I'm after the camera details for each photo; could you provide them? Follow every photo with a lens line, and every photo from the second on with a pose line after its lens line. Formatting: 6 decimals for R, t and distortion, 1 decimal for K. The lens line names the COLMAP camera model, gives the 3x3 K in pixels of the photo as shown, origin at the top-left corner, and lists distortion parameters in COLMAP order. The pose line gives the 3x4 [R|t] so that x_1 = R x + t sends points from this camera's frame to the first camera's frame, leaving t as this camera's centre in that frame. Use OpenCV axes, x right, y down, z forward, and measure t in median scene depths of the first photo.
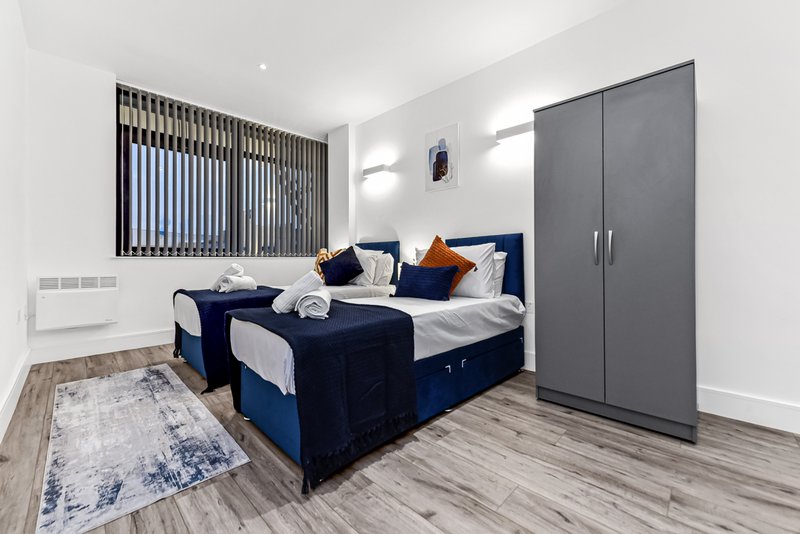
lens RADIAL K [[329.1, 0, 400.0], [0, 329.1, 267.0], [0, 0, 1]] dist [-0.001632, 0.000132]
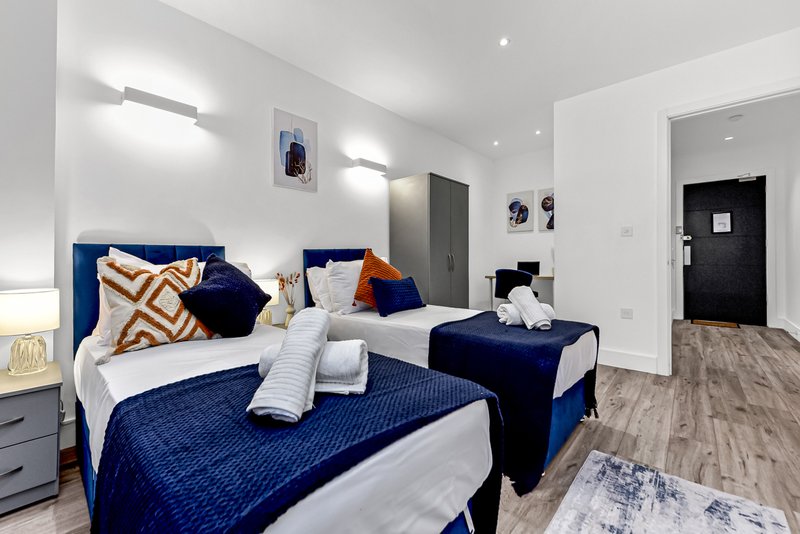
lens RADIAL K [[329.1, 0, 400.0], [0, 329.1, 267.0], [0, 0, 1]] dist [-0.001632, 0.000132]
pose [[-0.057574, -0.010589, 0.998285, -1.546409], [0.027929, 0.999535, 0.012213, -0.089187], [-0.997950, 0.028585, -0.057252, 1.703773]]
